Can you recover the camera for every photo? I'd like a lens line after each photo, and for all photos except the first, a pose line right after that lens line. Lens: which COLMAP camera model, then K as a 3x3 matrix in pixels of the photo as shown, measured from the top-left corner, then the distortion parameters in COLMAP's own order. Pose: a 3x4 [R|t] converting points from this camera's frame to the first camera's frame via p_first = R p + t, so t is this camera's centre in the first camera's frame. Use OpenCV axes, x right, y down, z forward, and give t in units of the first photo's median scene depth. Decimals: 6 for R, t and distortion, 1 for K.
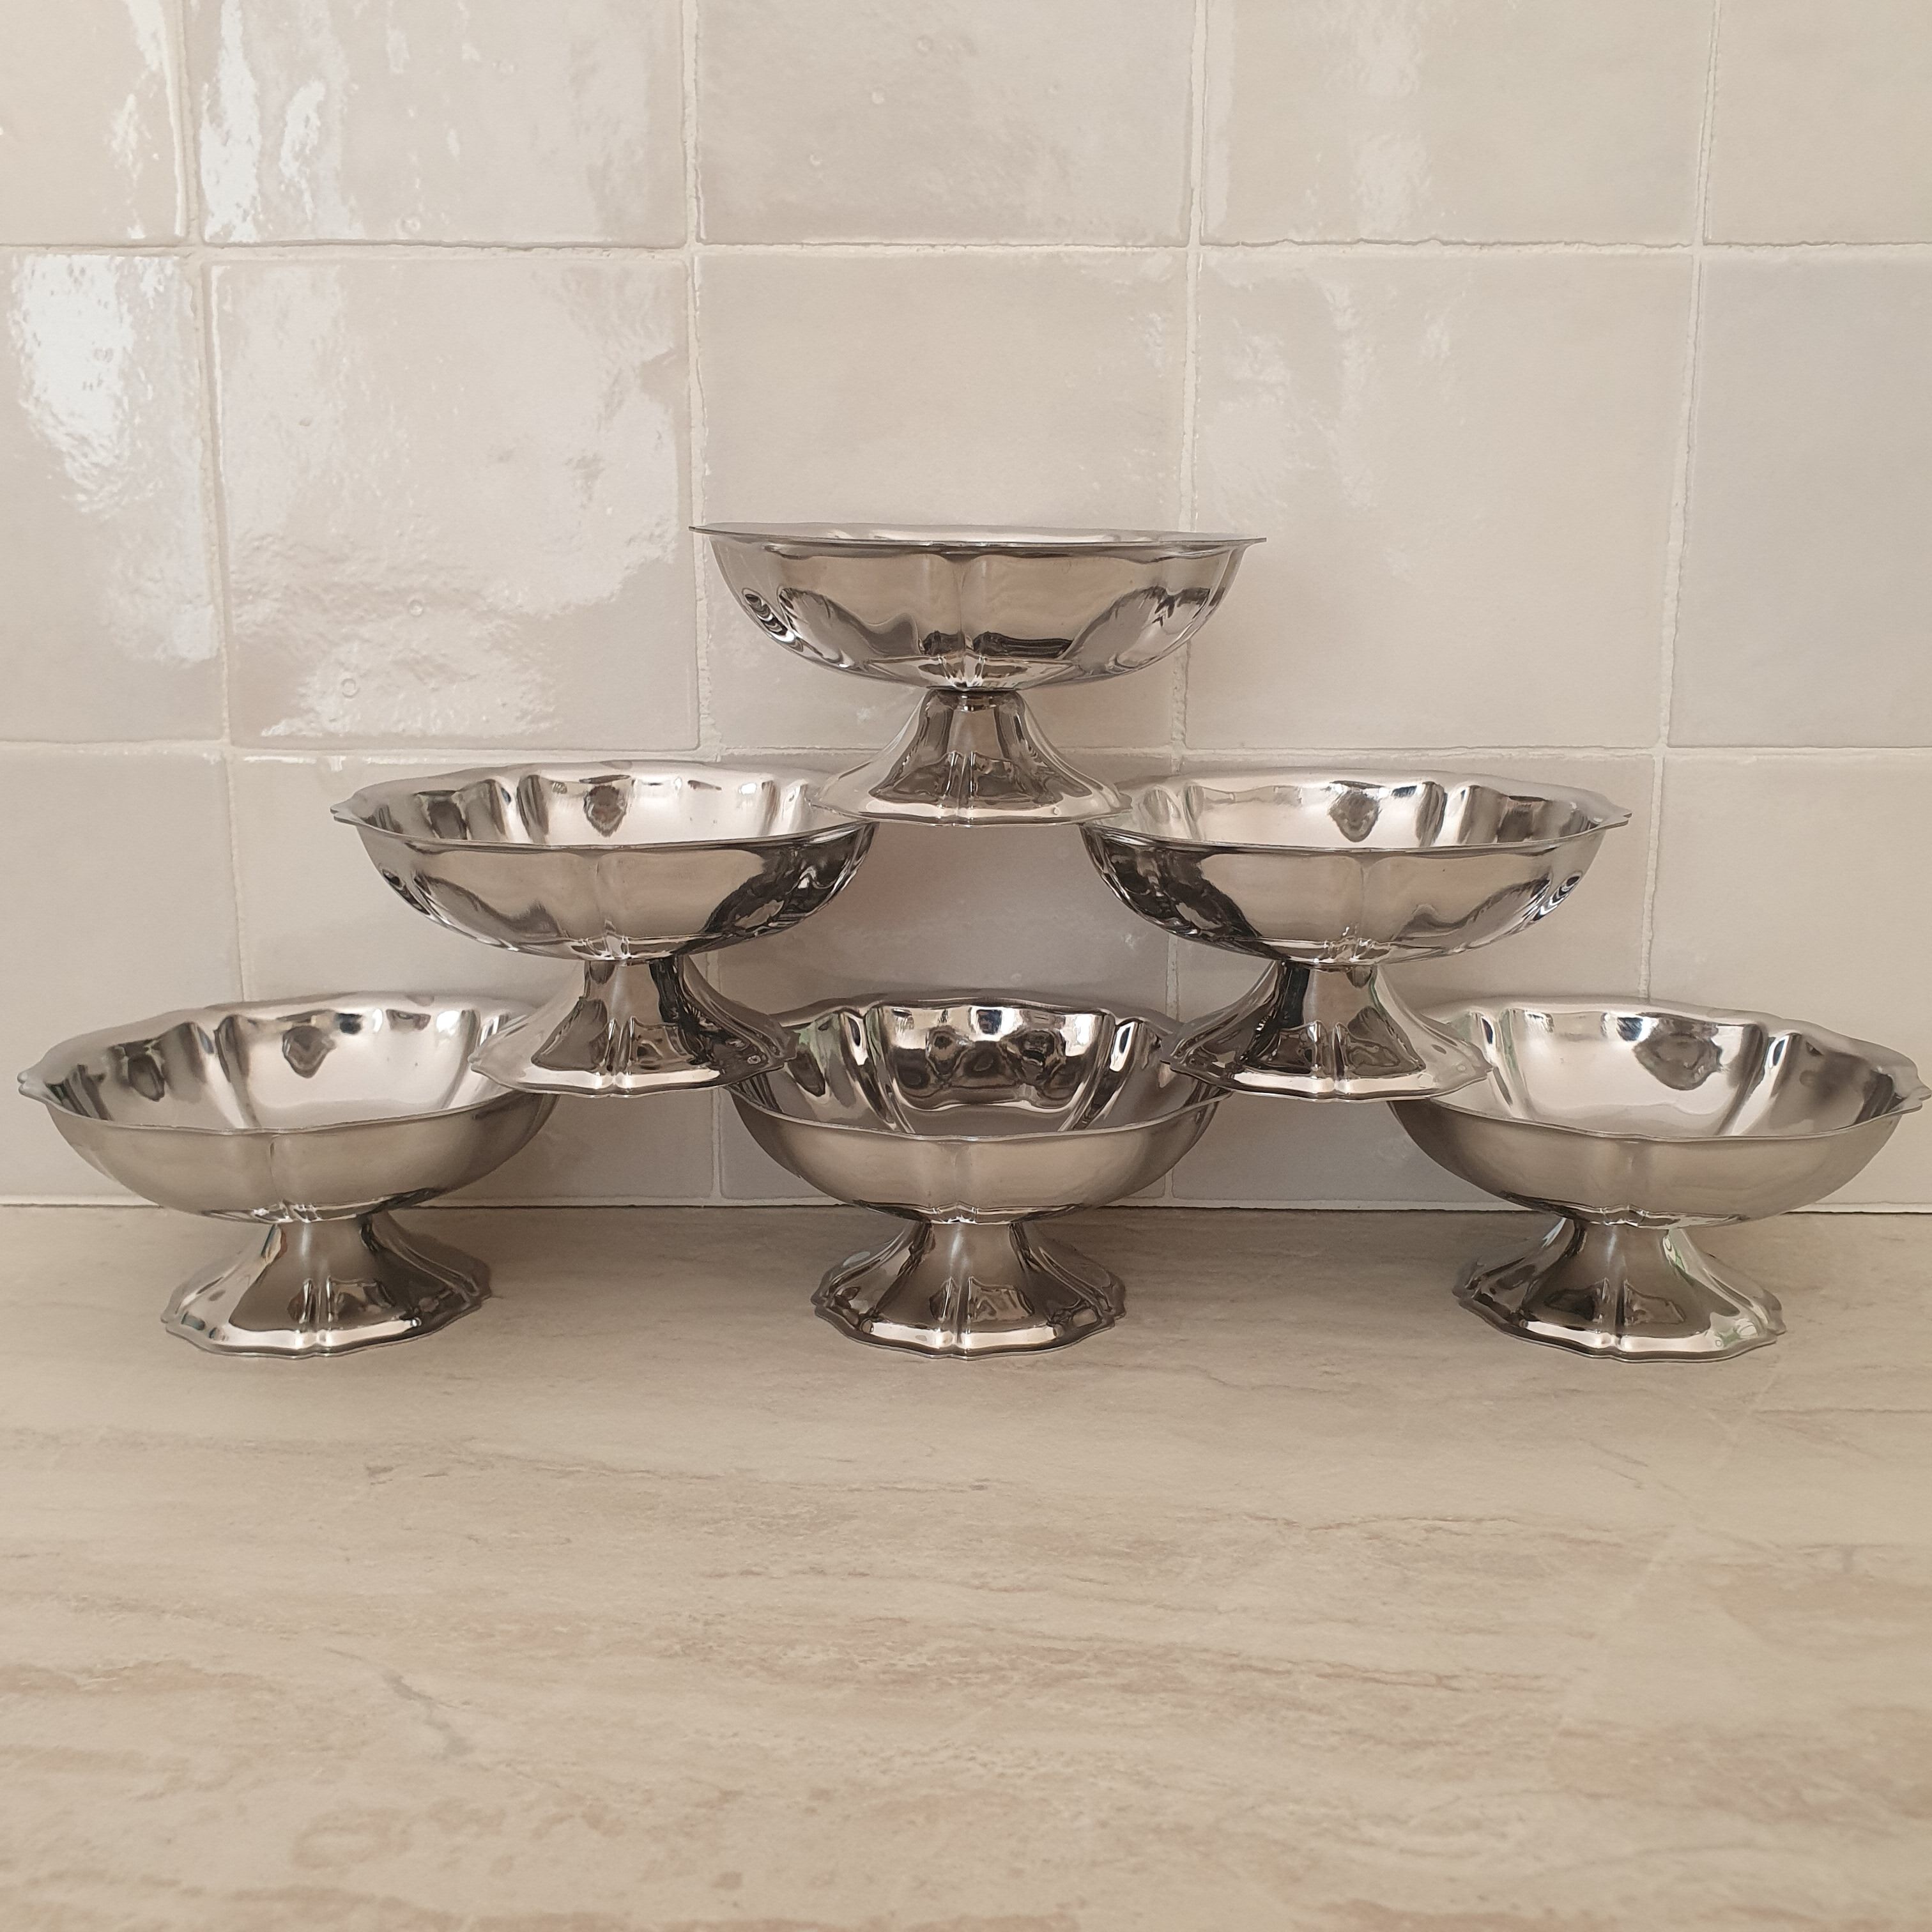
lens RADIAL K [[1998.6, 0, 972.6], [0, 1998.6, 938.4], [0, 0, 1]] dist [-0.007592, -0.012688]
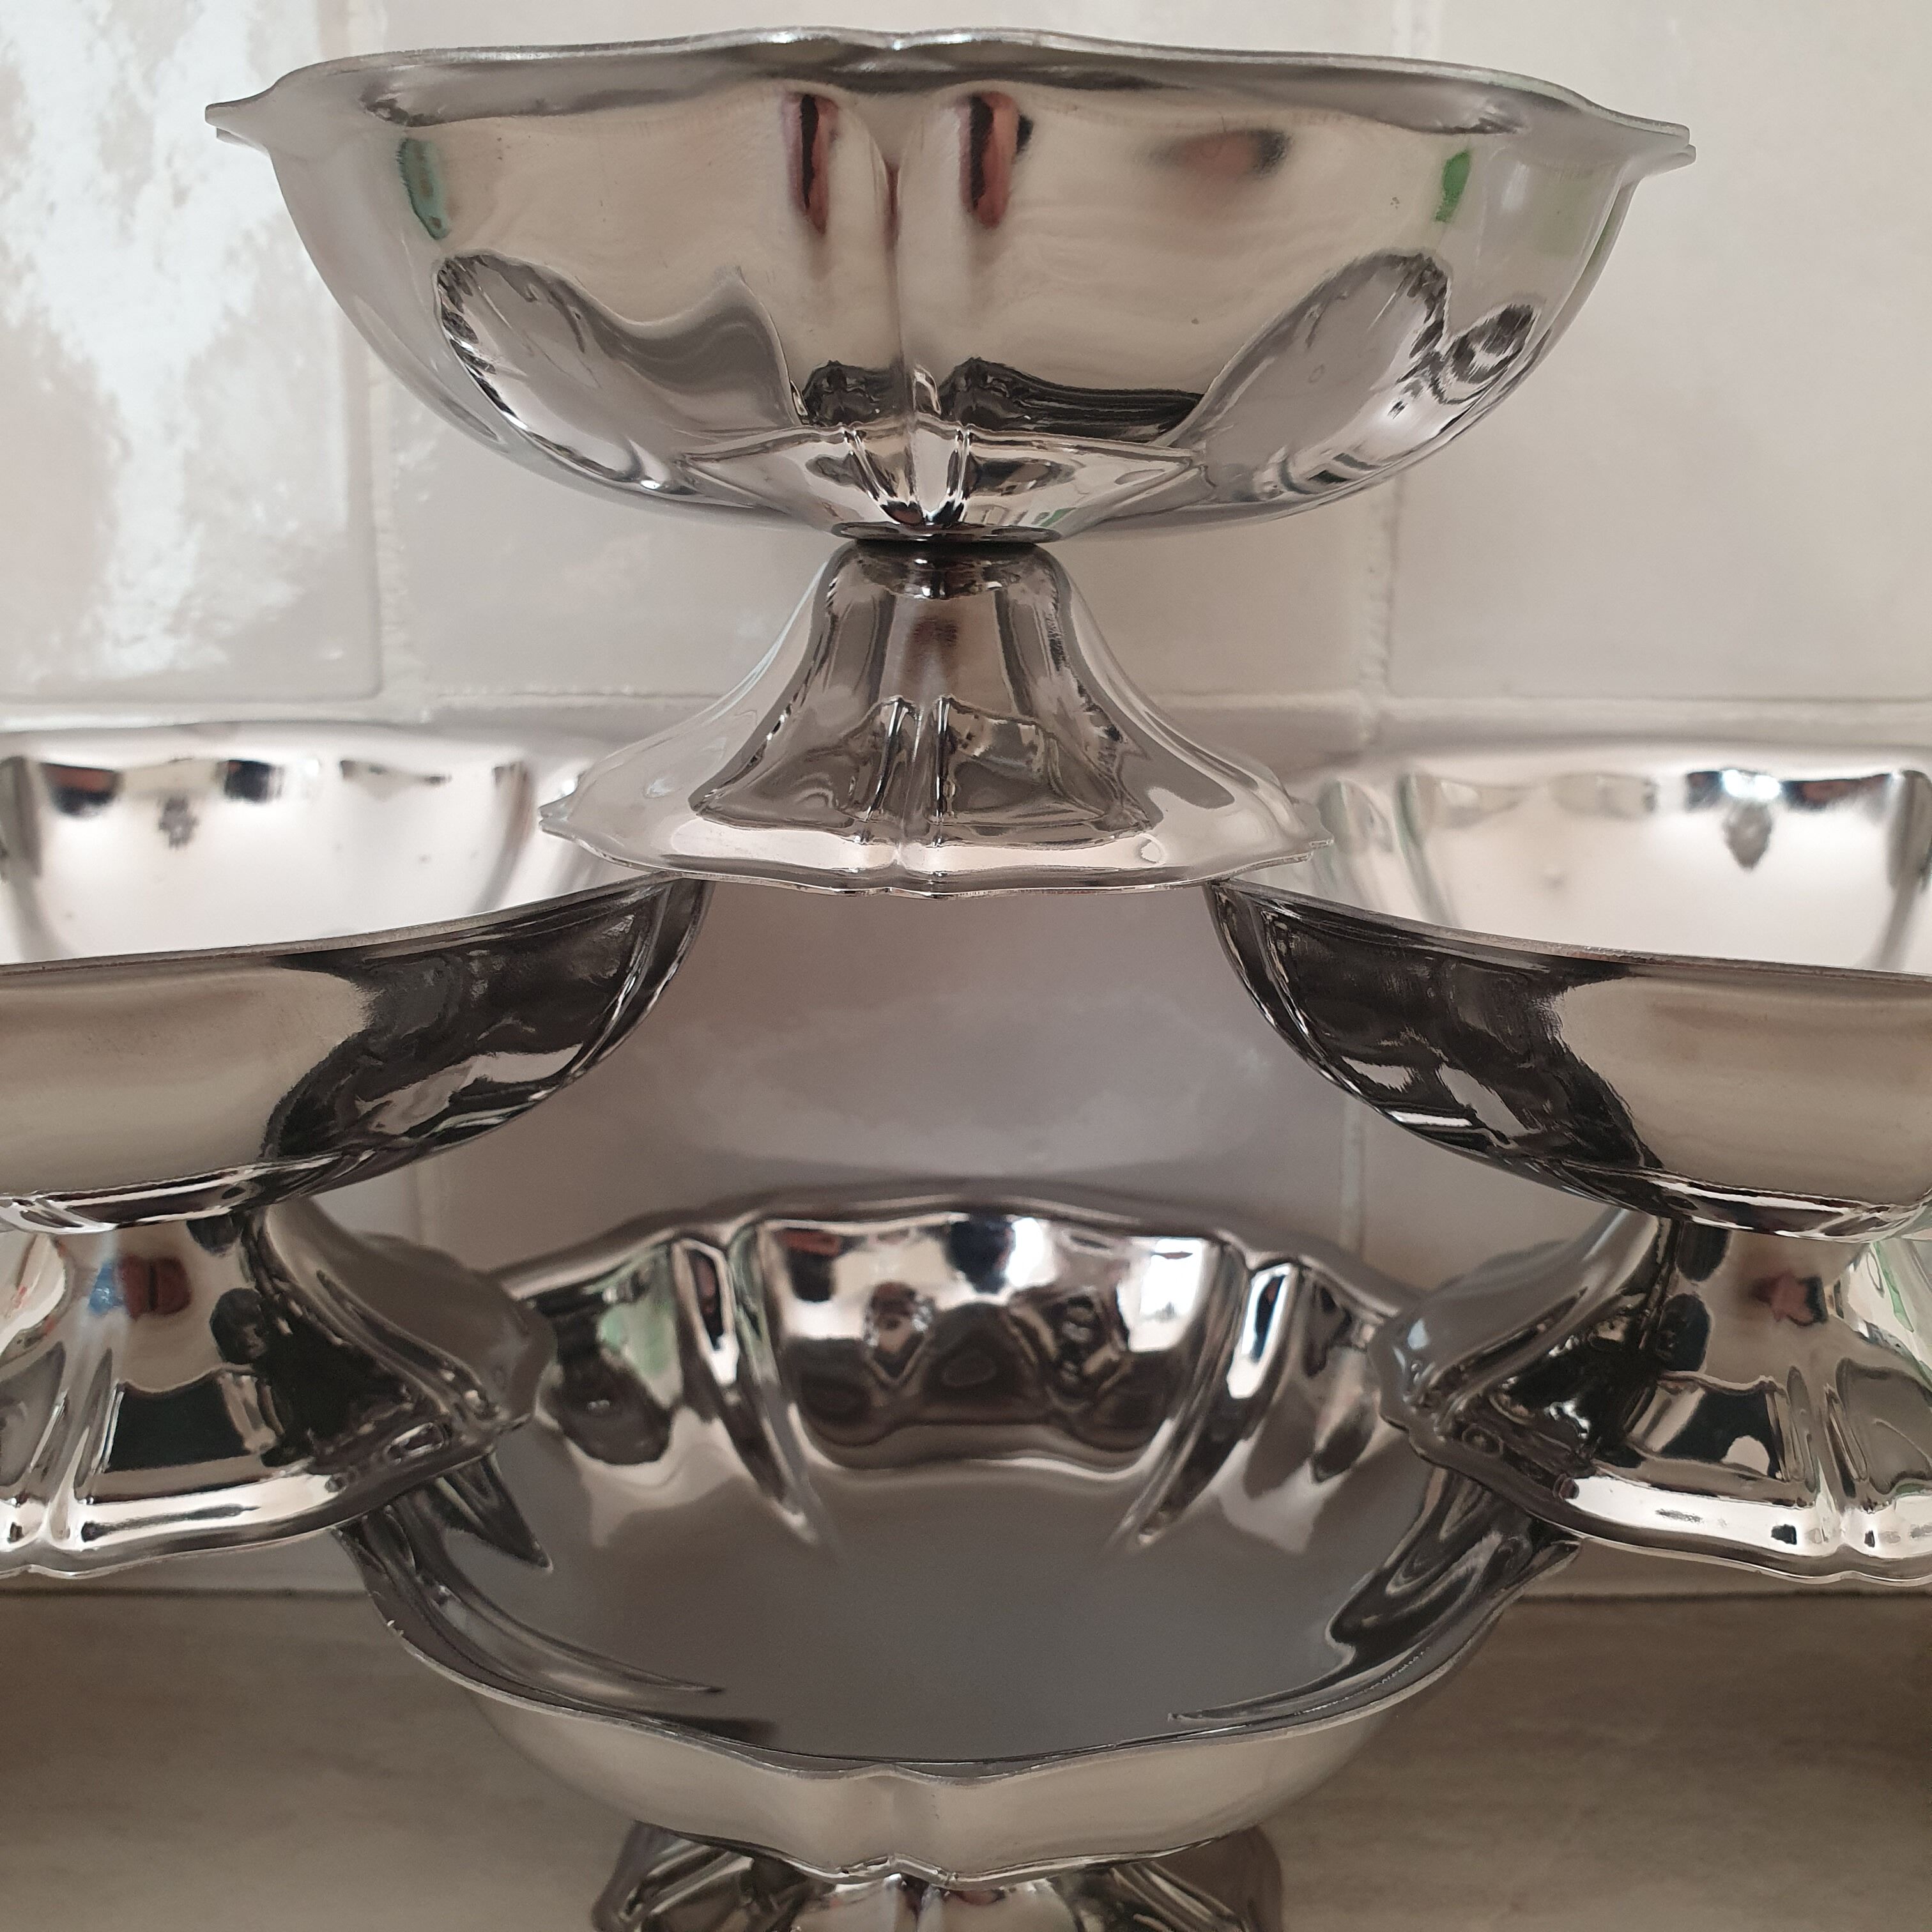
lens RADIAL K [[2126.1, 0, 998.2], [0, 2126.1, 974.4], [0, 0, 1]] dist [-0.031365, -0.028085]
pose [[0.999894, -0.000913, 0.014528, 0.005024], [0.000458, 0.999511, 0.031273, -0.050995], [-0.014549, -0.031263, 0.999405, 0.568441]]
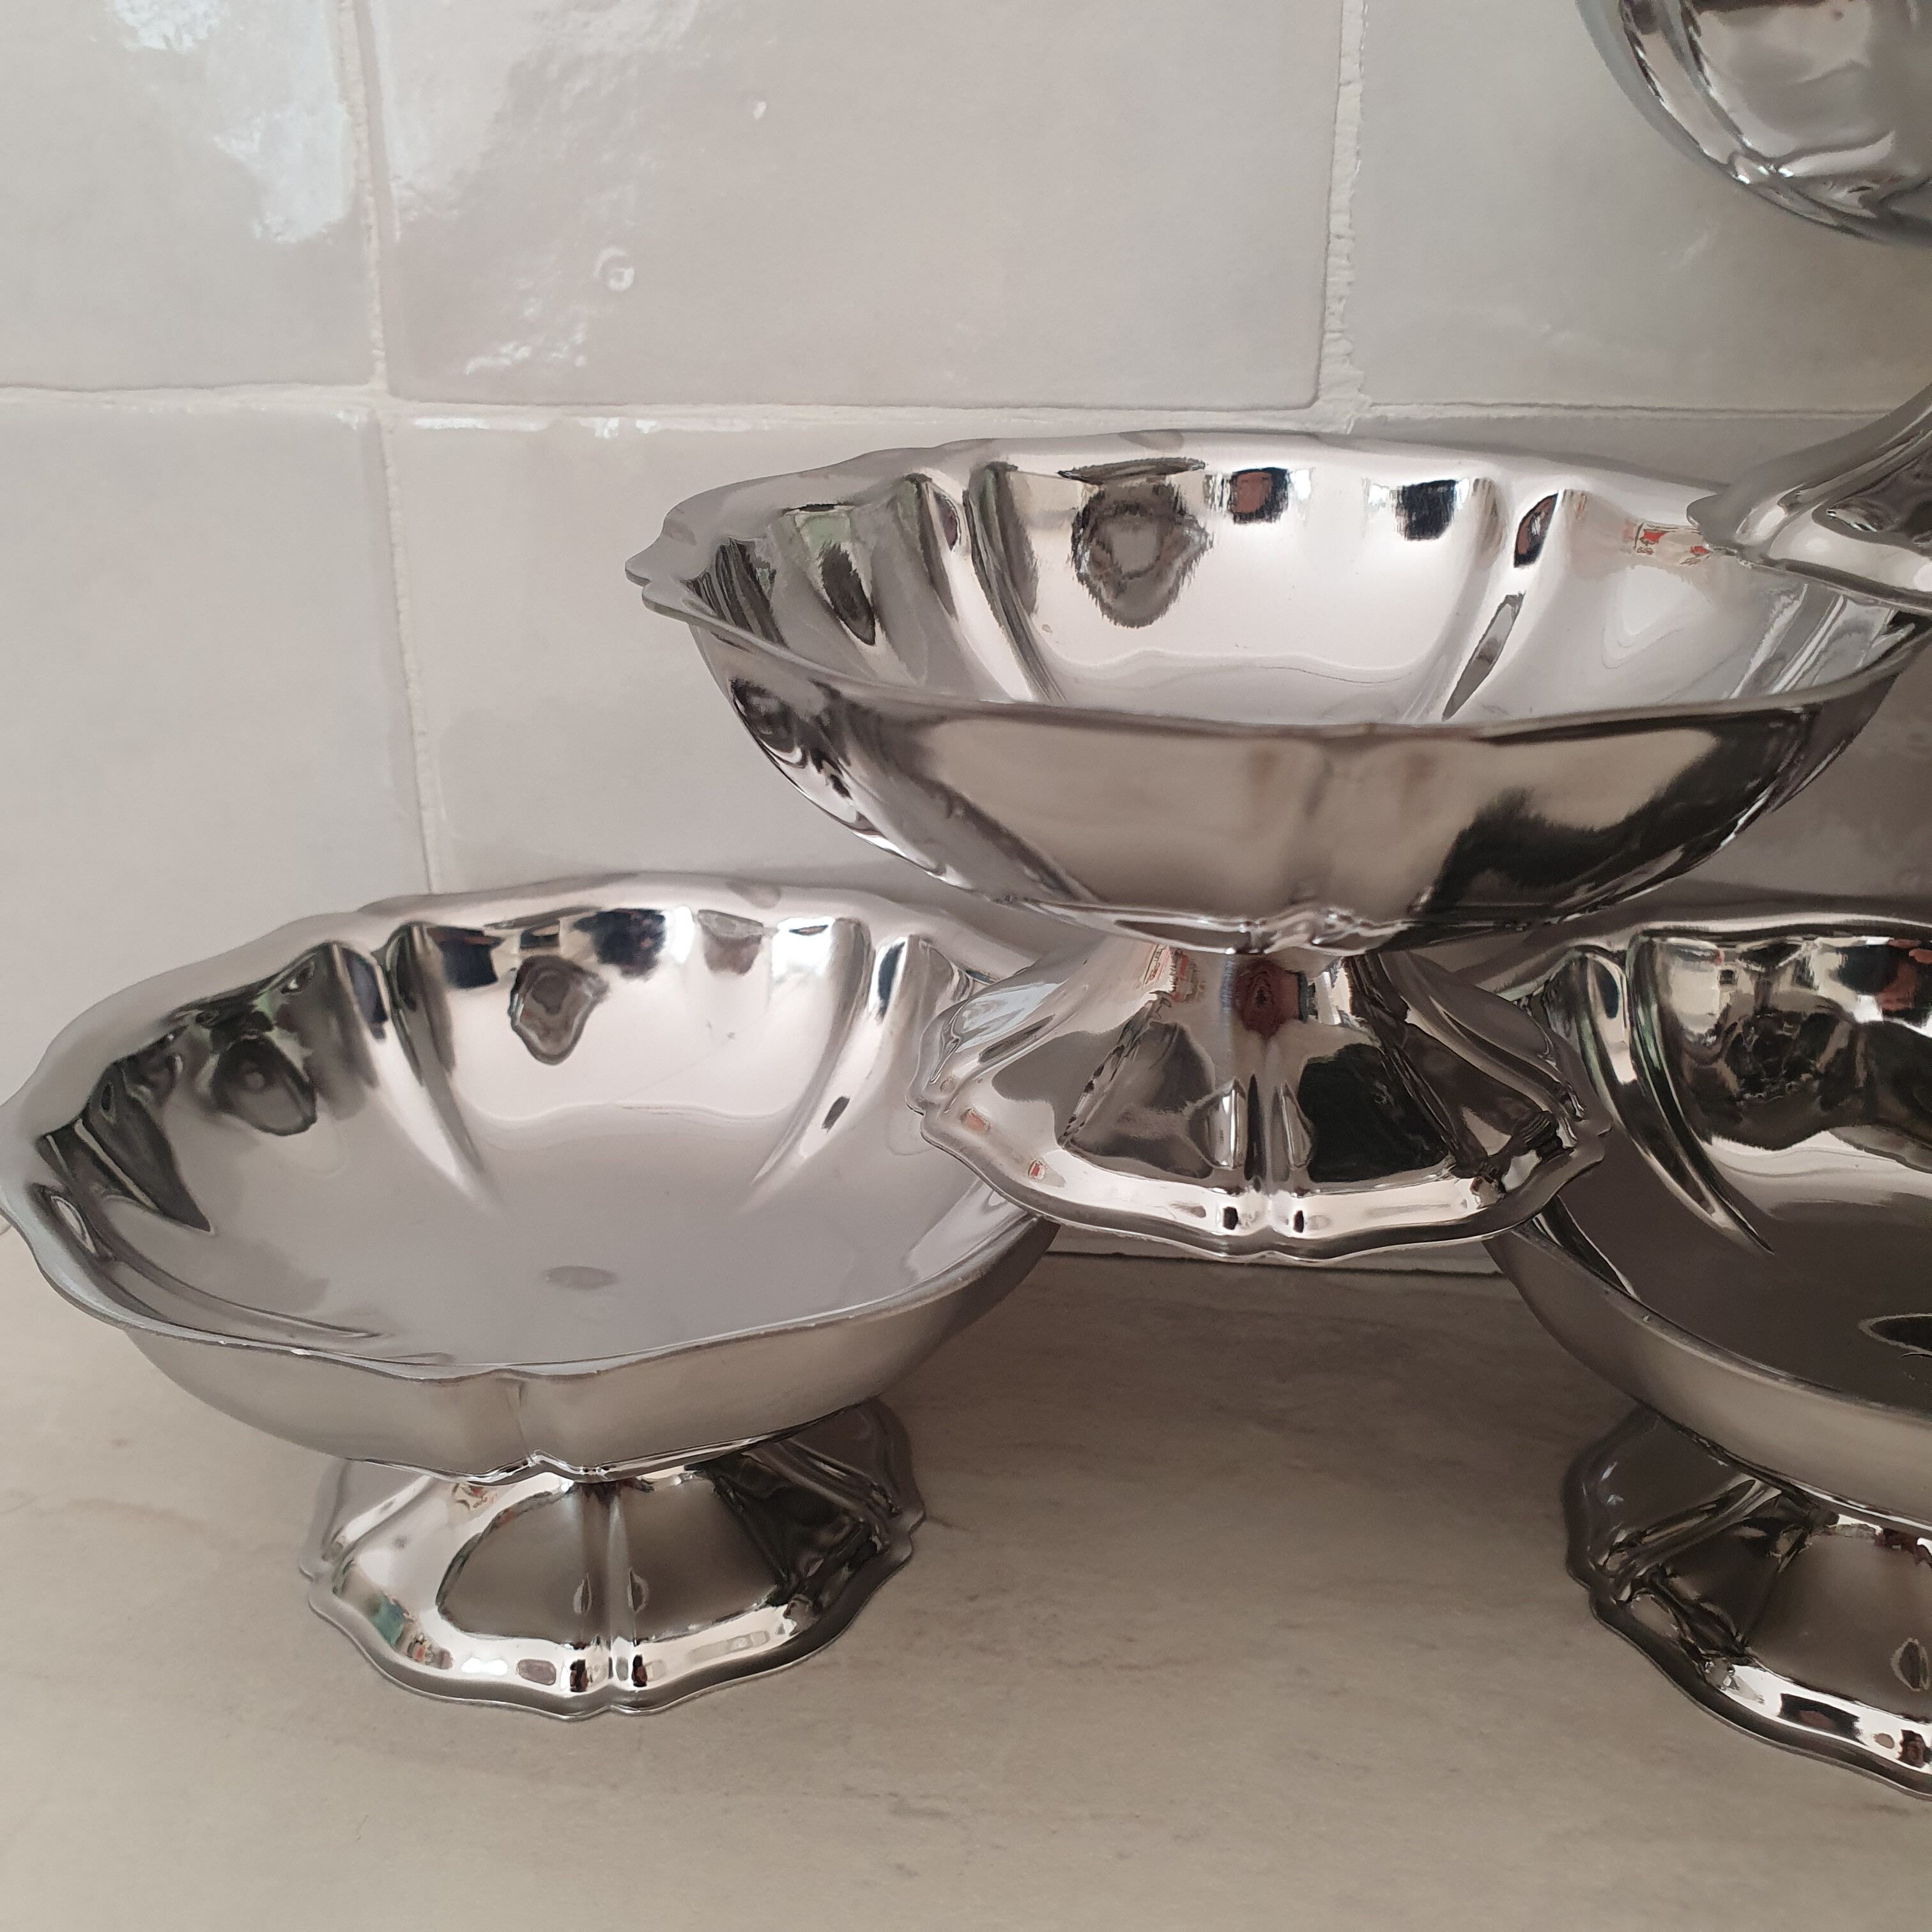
lens RADIAL K [[2099.8, 0, 968.8], [0, 2099.8, 969.4], [0, 0, 1]] dist [-0.011269, -0.029037]
pose [[0.995541, 0.028218, -0.090015, -0.202698], [-0.011008, 0.982443, 0.186236, -0.063649], [0.093690, -0.184415, 0.978373, 0.546917]]
